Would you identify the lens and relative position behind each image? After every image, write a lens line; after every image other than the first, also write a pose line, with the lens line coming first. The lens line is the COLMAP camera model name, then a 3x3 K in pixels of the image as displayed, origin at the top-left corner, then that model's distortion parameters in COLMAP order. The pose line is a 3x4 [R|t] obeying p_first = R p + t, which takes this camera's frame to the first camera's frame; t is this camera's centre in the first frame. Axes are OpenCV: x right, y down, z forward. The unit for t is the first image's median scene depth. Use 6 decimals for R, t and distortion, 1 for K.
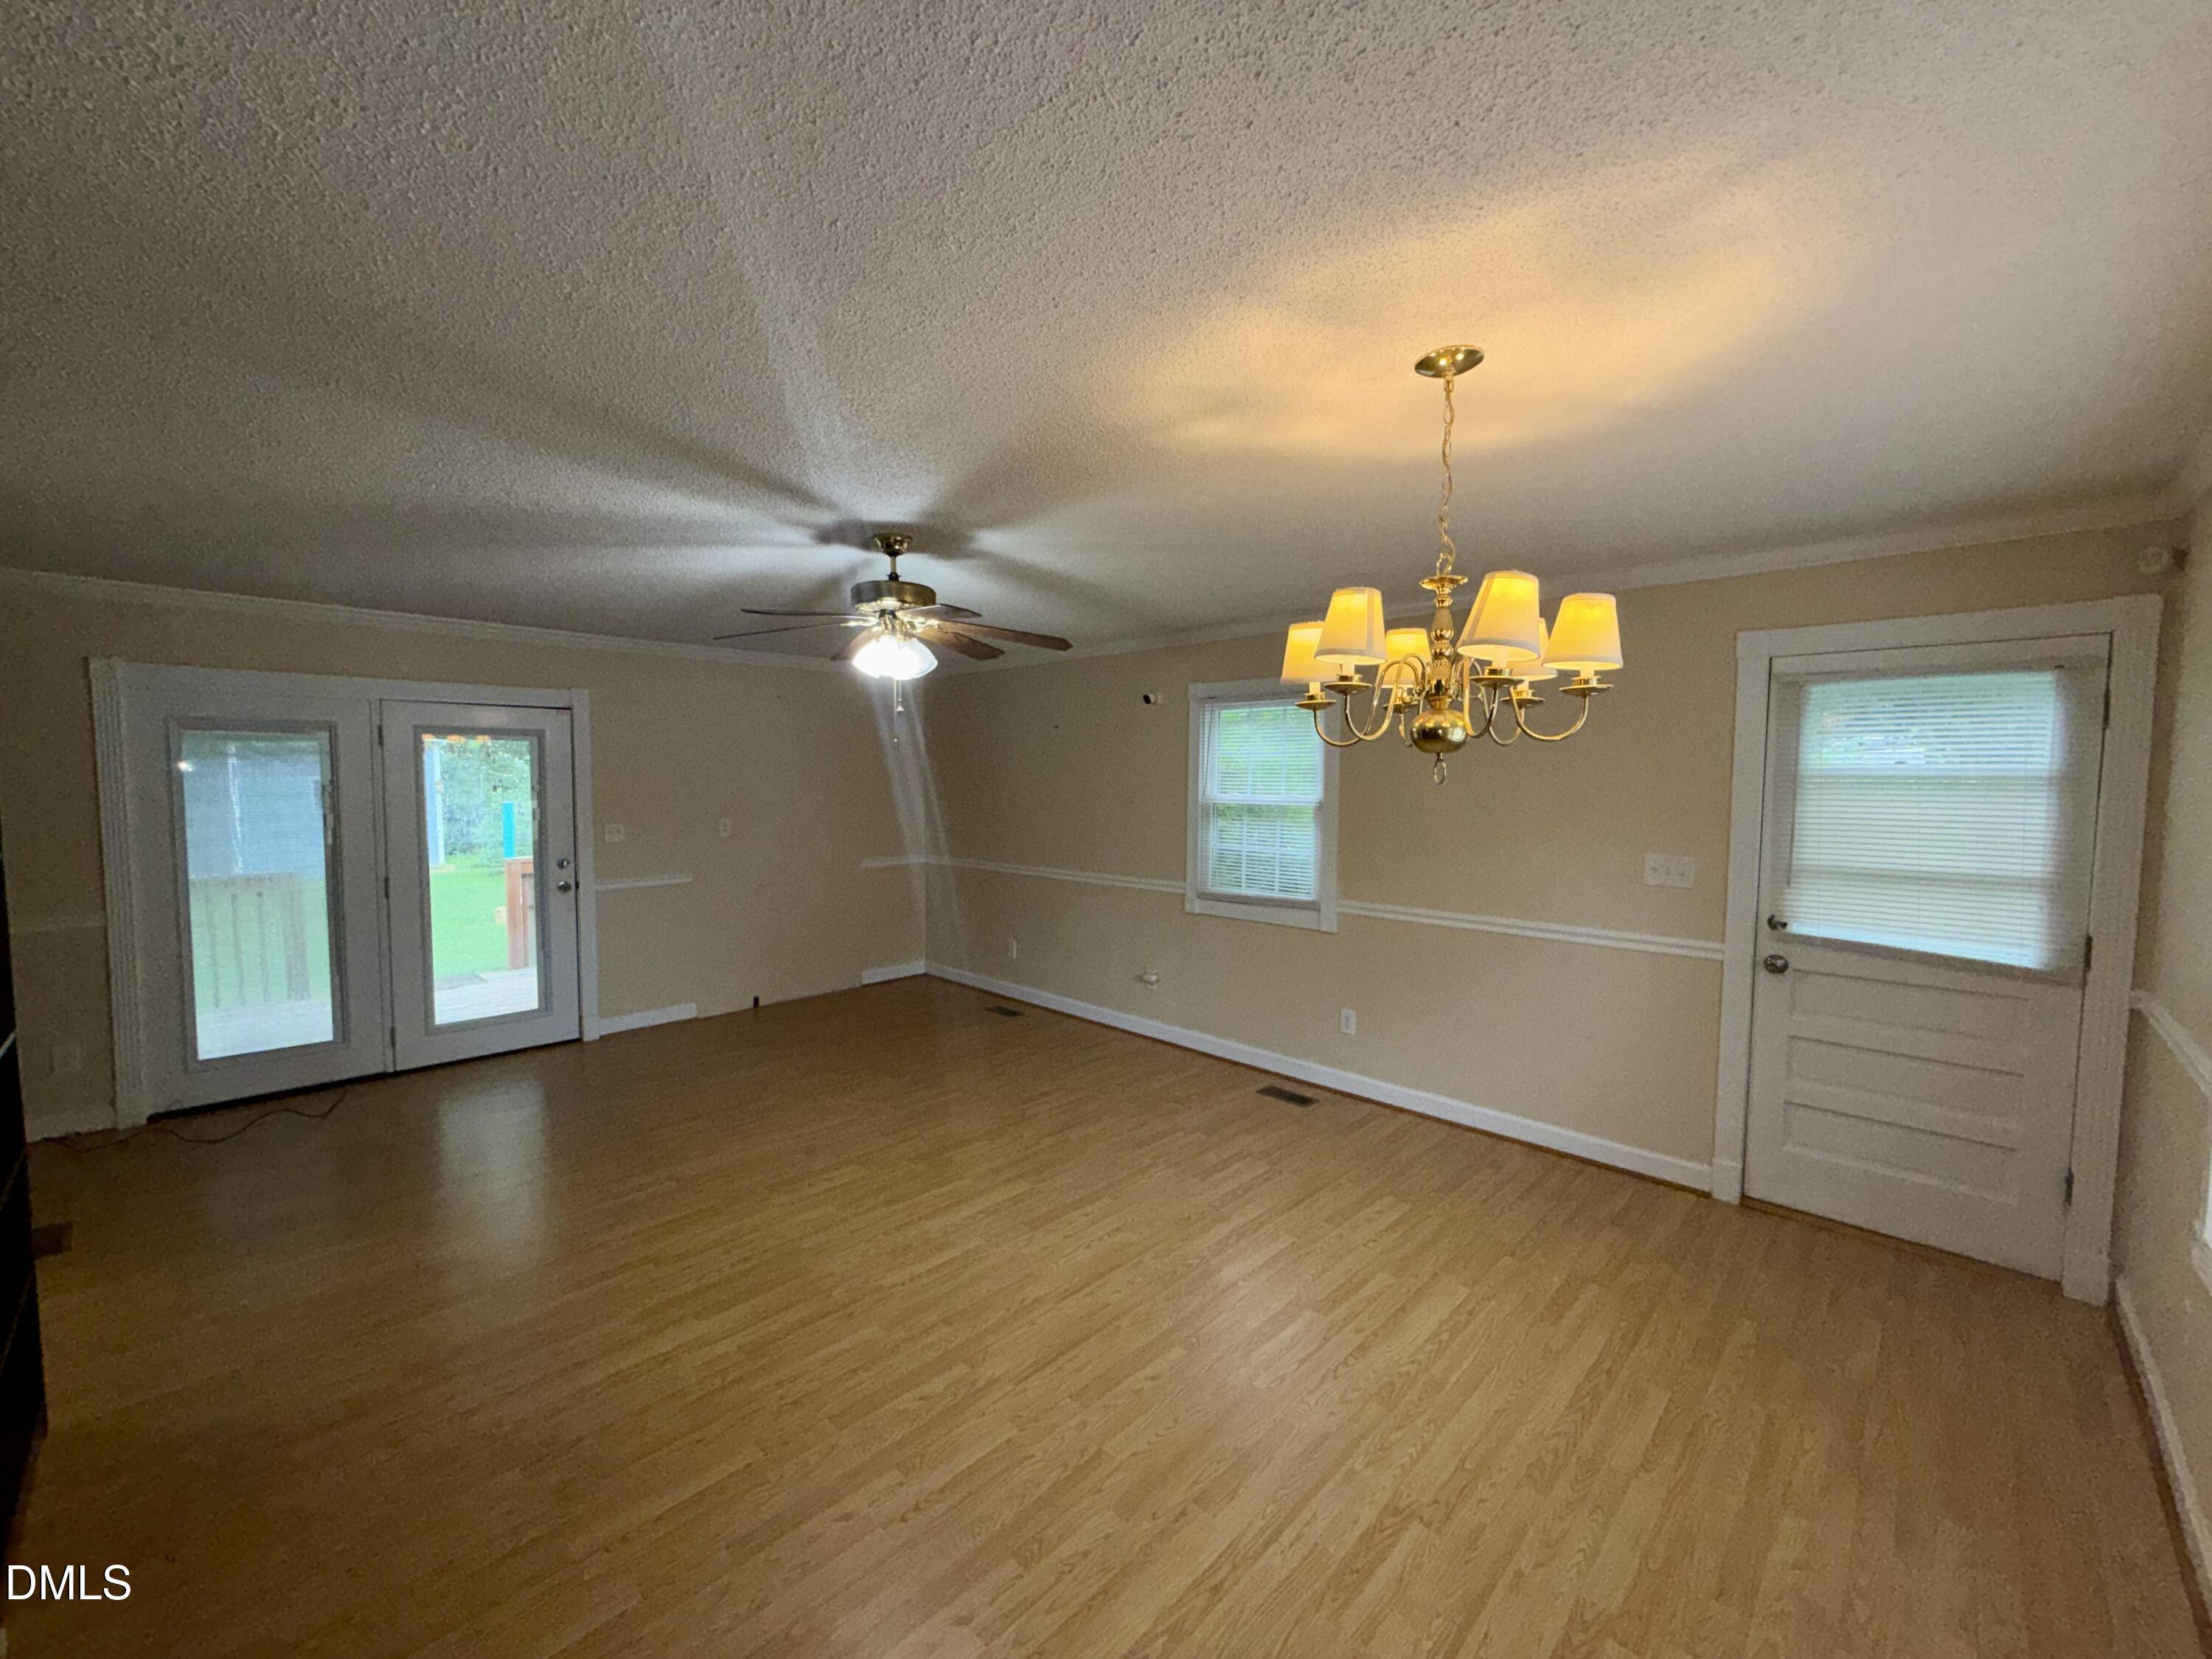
lens RADIAL K [[884.1, 0, 1092.0], [0, 884.1, 831.8], [0, 0, 1]] dist [0.001320, 0.001191]
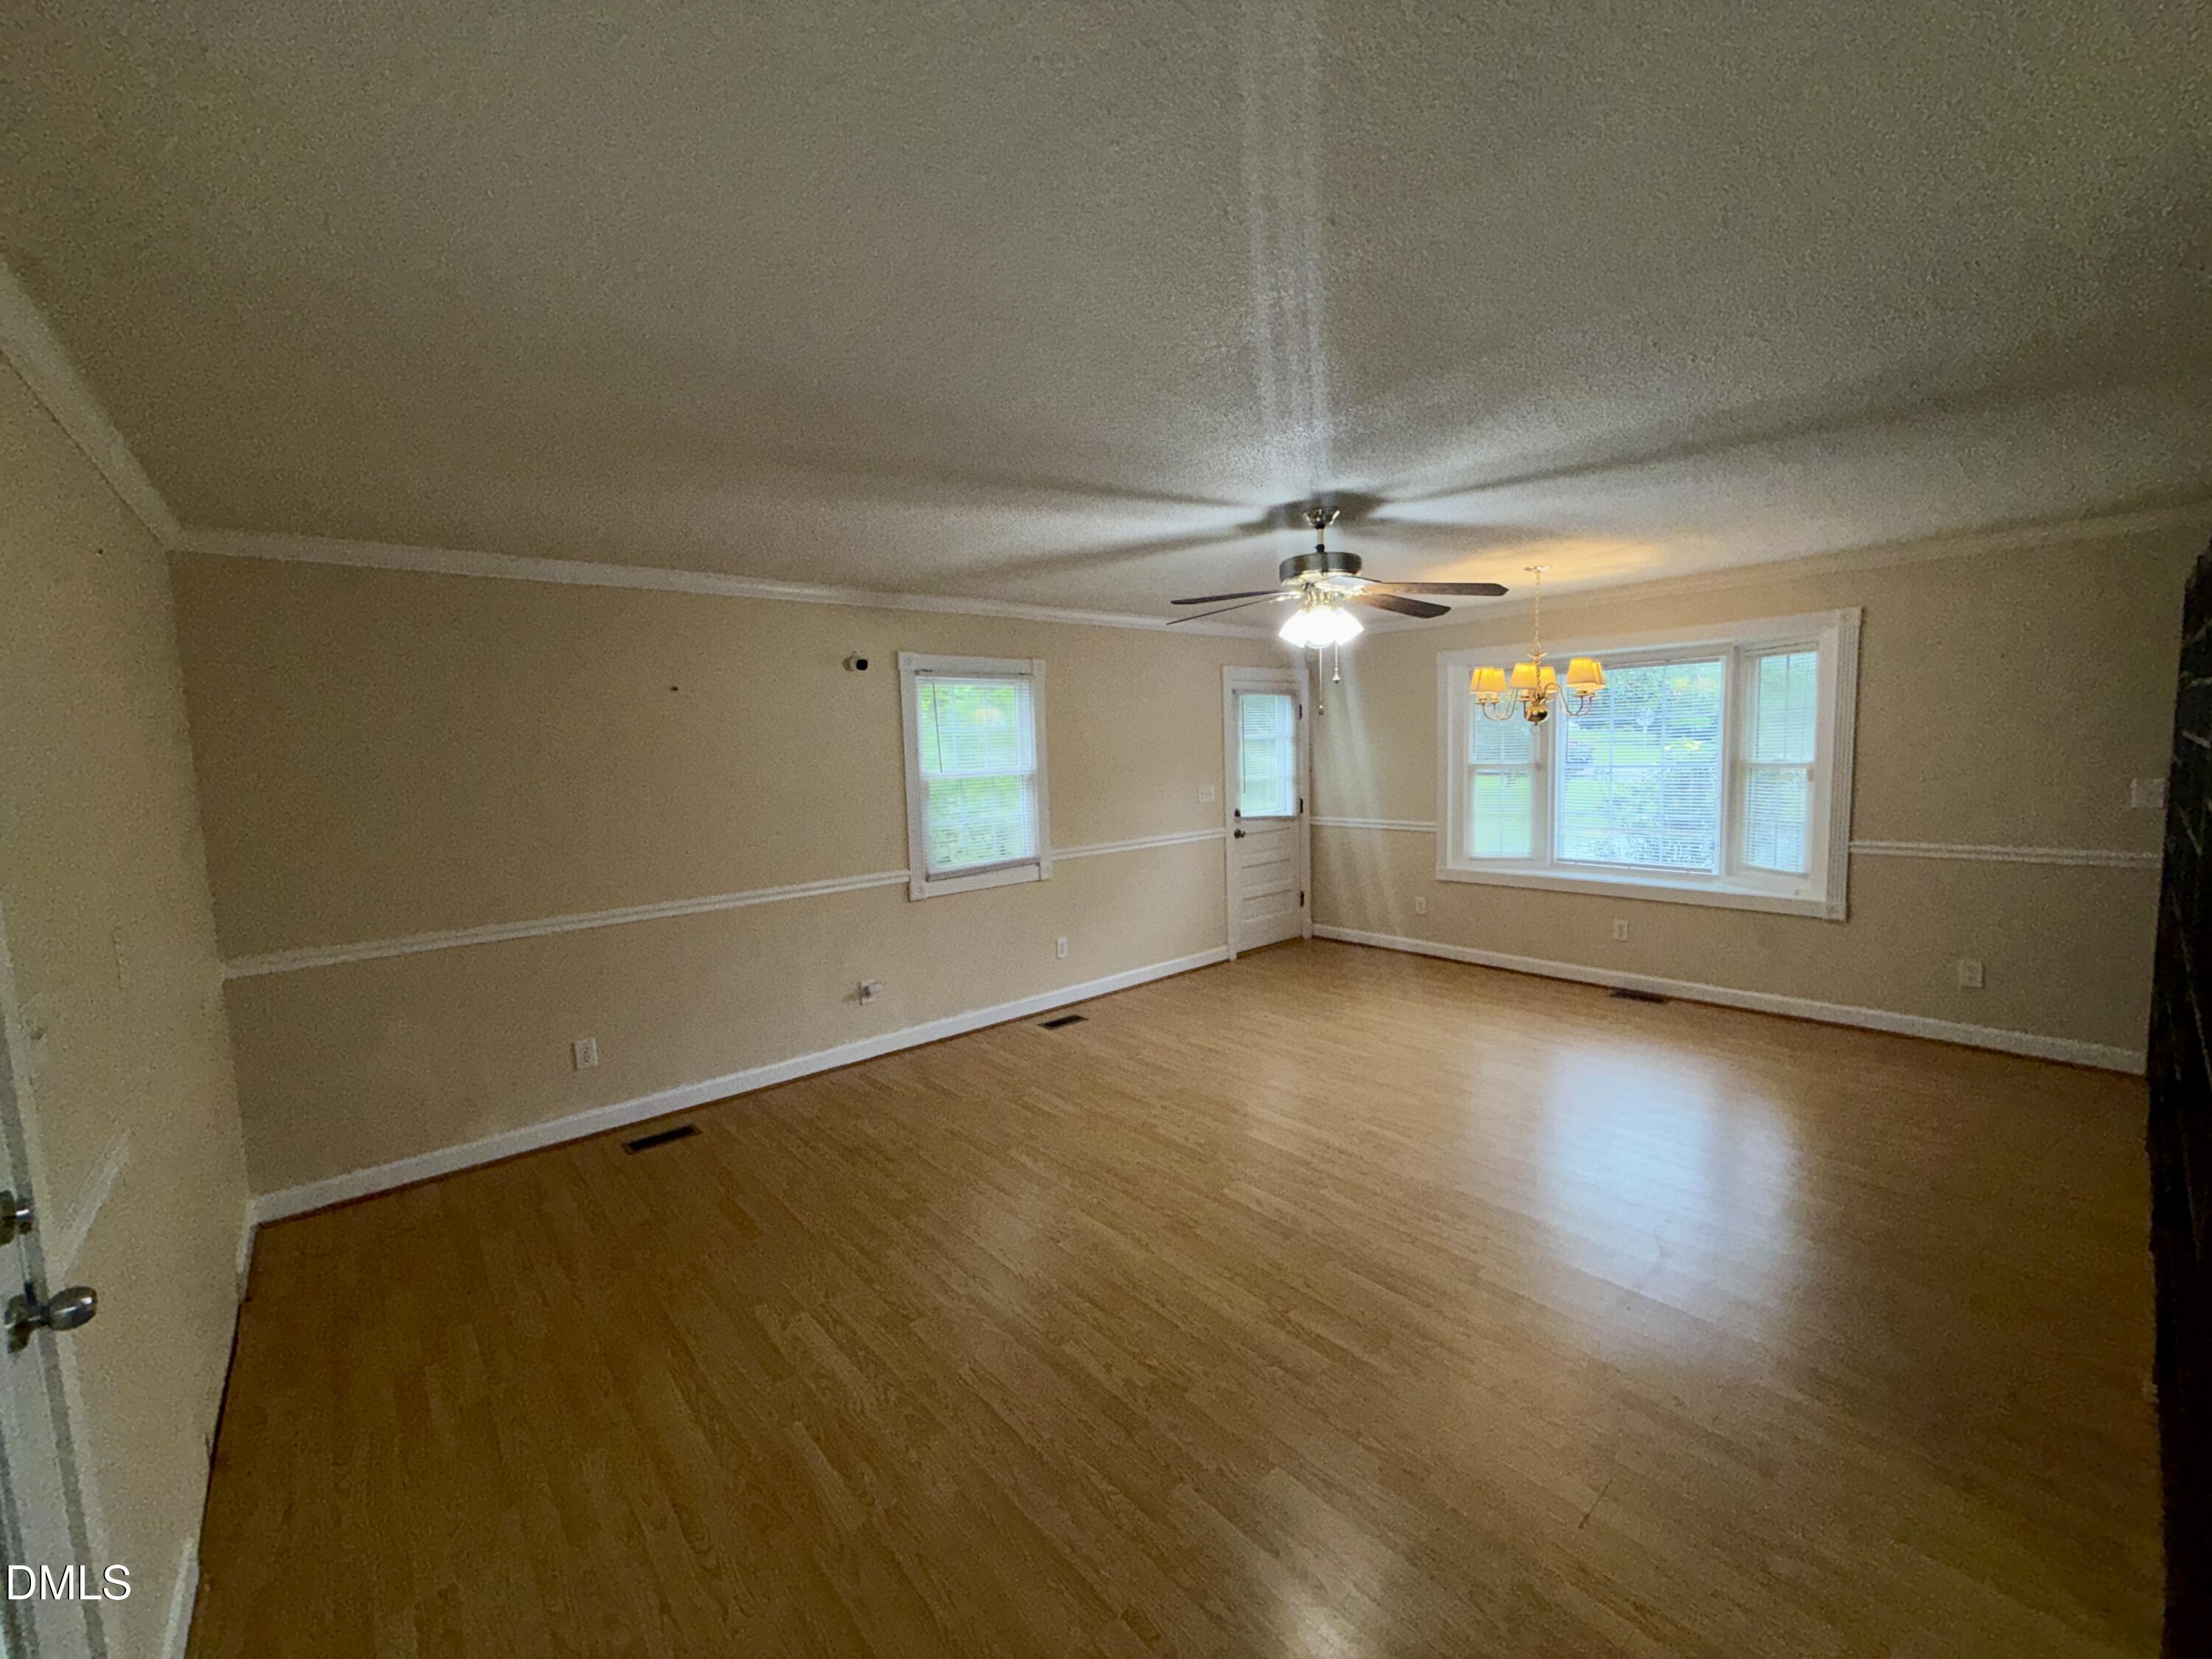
lens RADIAL K [[884.1, 0, 1093.2], [0, 884.1, 841.3], [0, 0, 1]] dist [0.001320, 0.001191]
pose [[0.085830, -0.117465, 0.989361, -0.904760], [0.098308, 0.989178, 0.108915, -0.061006], [-0.991448, 0.087914, 0.096449, 0.826369]]
